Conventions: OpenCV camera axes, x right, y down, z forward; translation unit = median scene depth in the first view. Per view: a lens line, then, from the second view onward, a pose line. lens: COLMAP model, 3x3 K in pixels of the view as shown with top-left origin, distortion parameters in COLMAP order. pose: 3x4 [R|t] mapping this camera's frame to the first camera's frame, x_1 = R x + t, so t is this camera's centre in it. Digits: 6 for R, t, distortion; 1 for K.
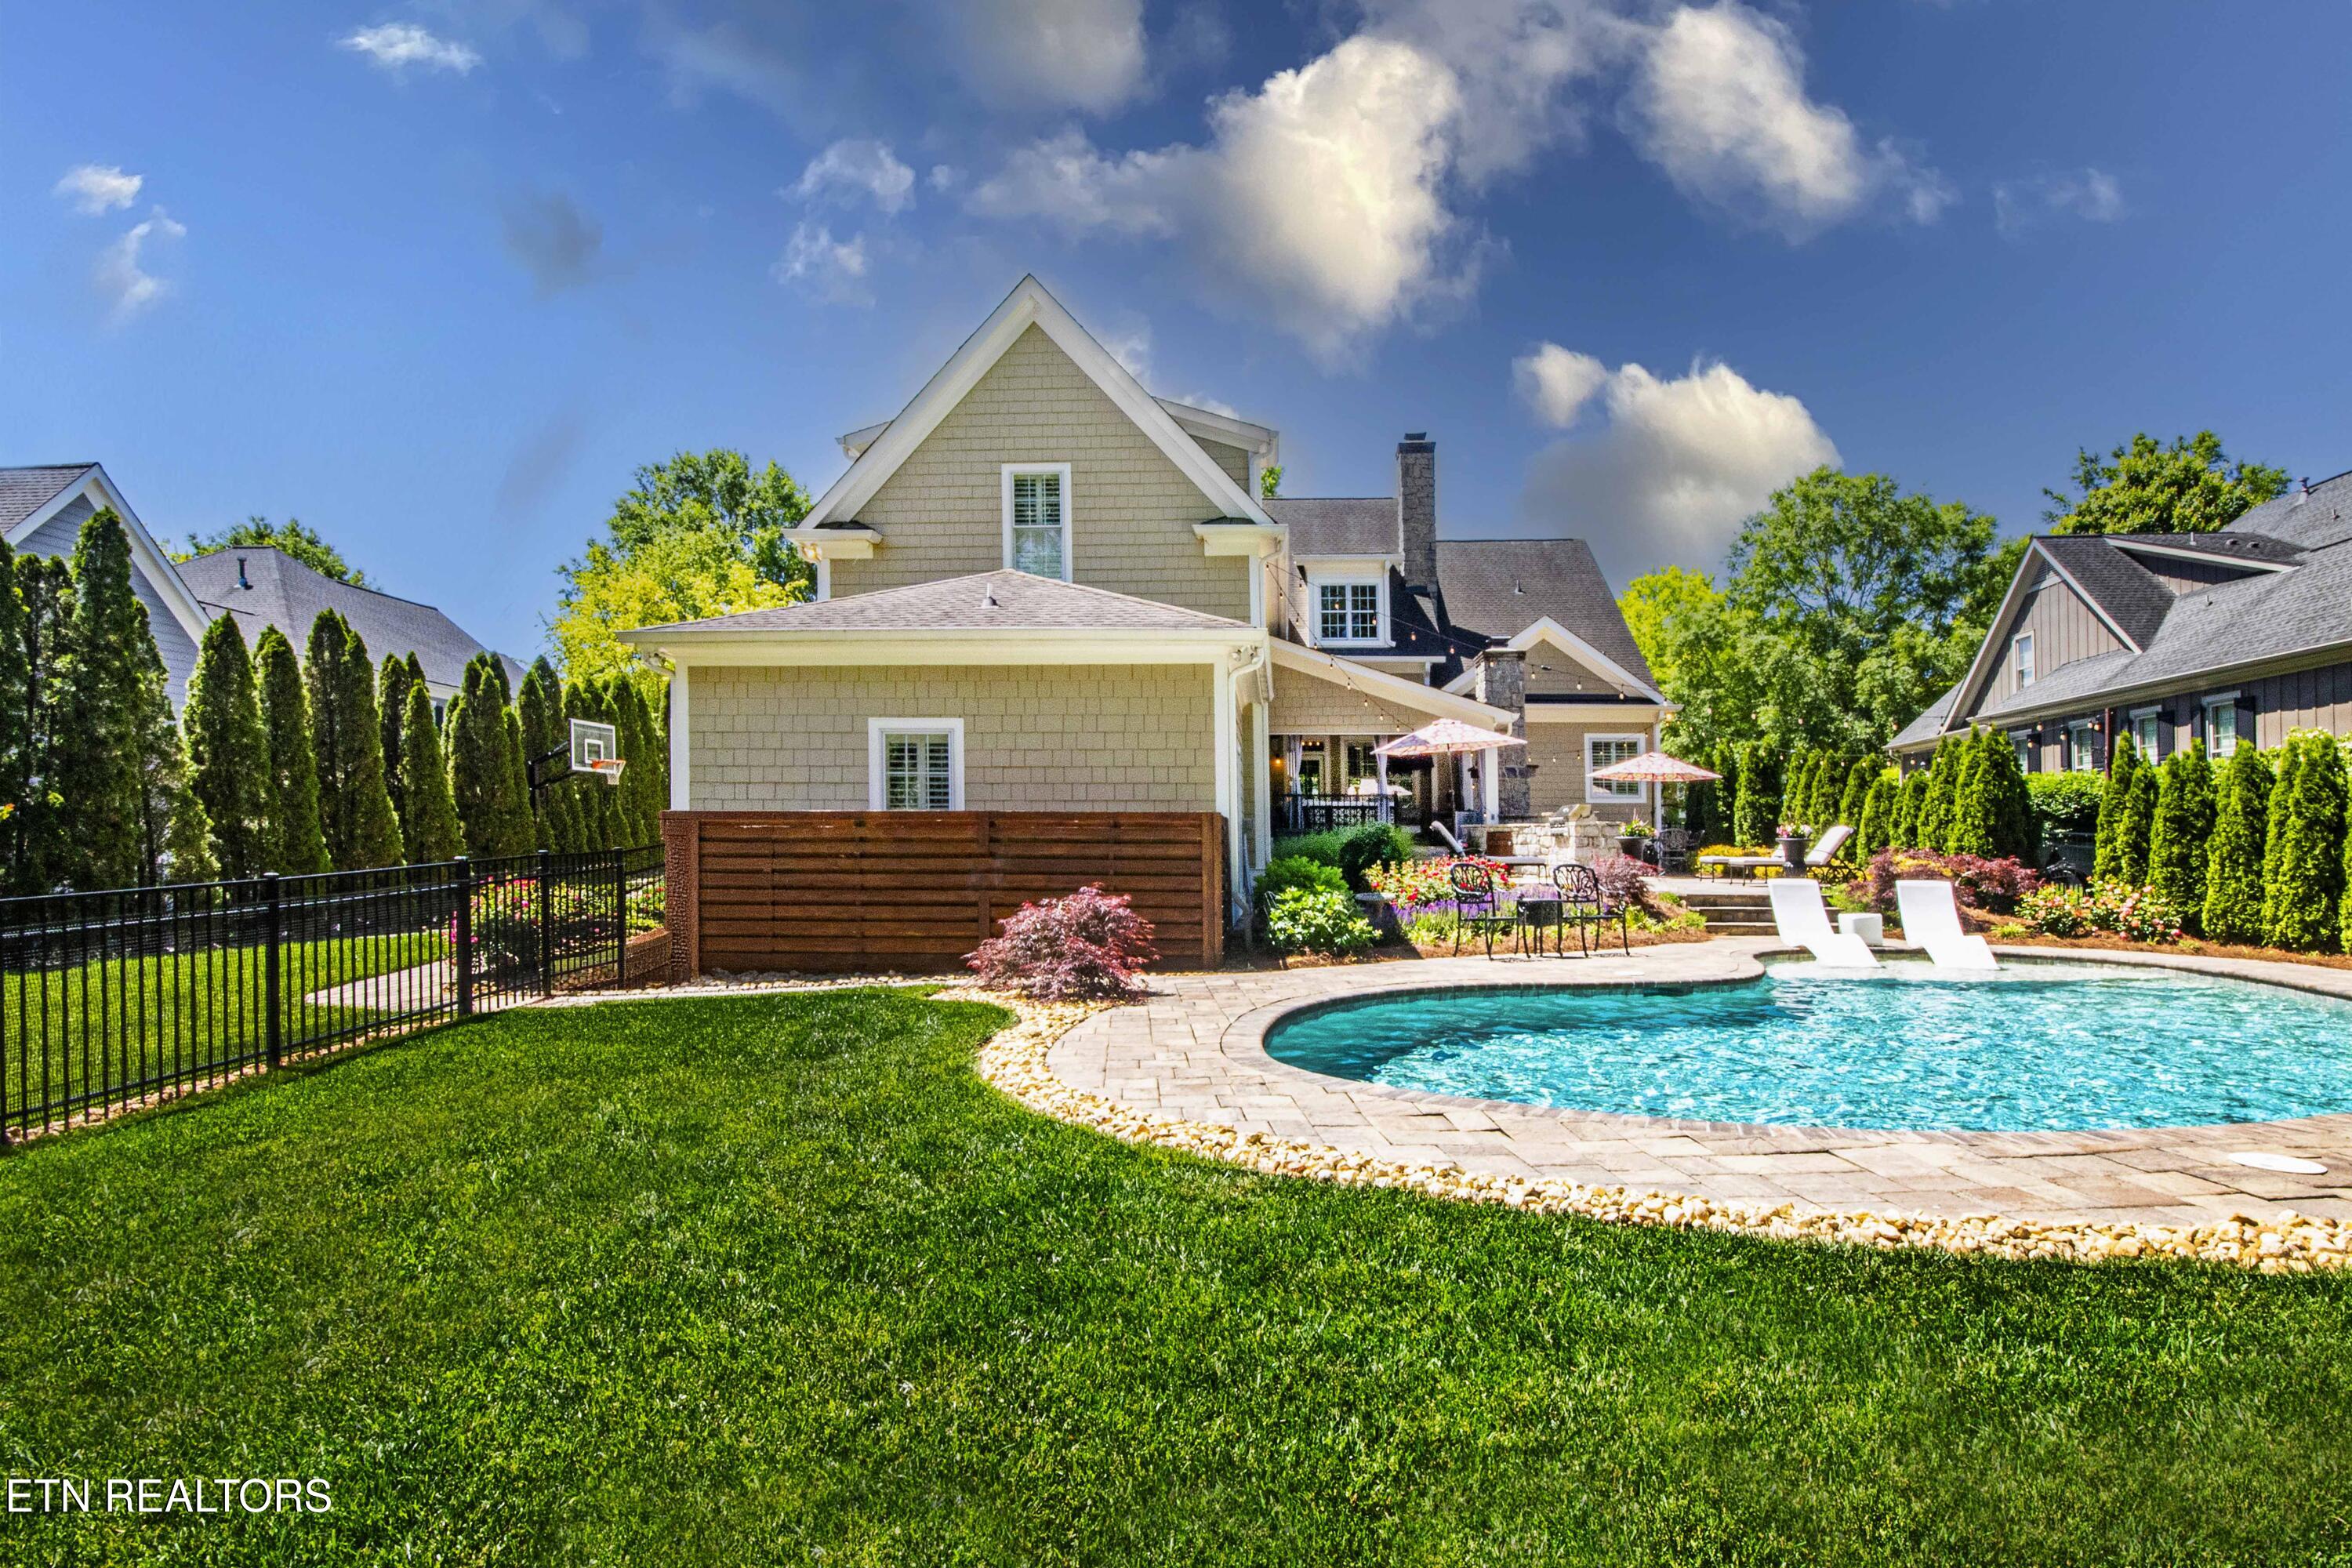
lens RADIAL K [[1043.6, 0, 1279.0], [0, 1043.6, 858.1], [0, 0, 1]] dist [0.003251, -0.001137]
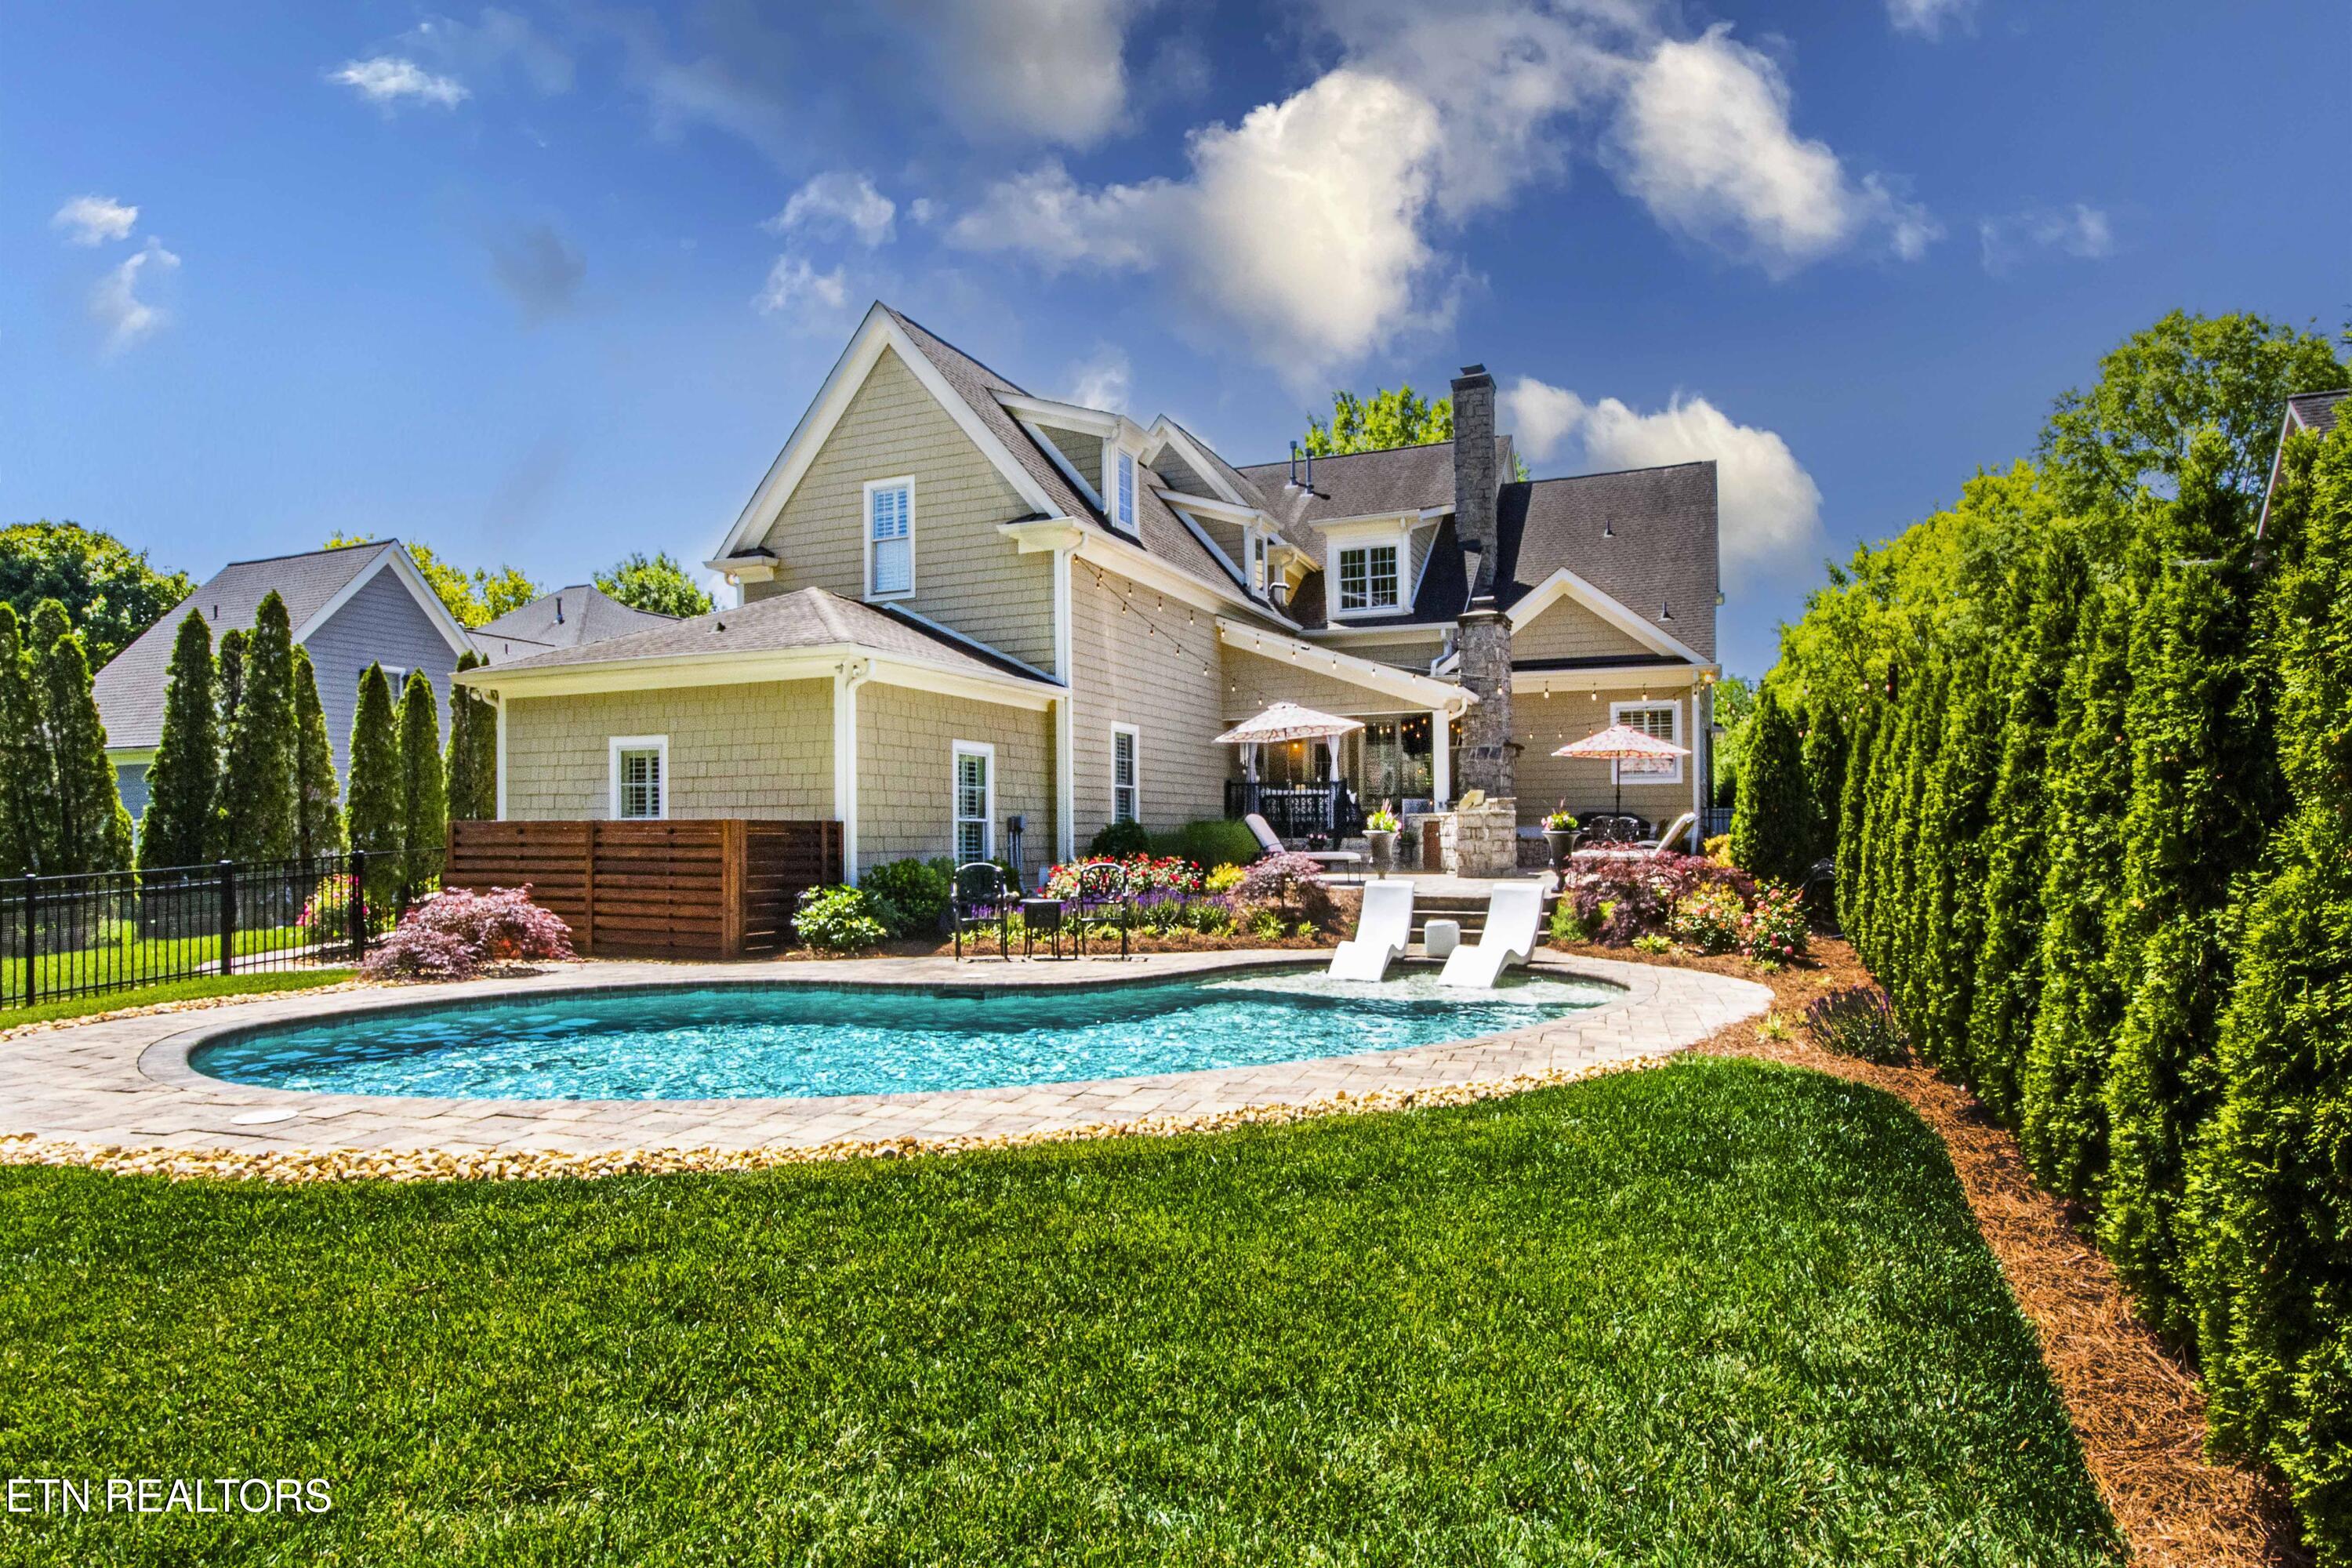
lens RADIAL K [[1165.5, 0, 1245.9], [0, 1165.5, 843.2], [0, 0, 1]] dist [0.005453, 0.000689]
pose [[0.945087, -0.005582, -0.326770, 0.320259], [0.005813, 0.999983, -0.000268, -0.005606], [0.326766, -0.001646, 0.945104, 0.003685]]
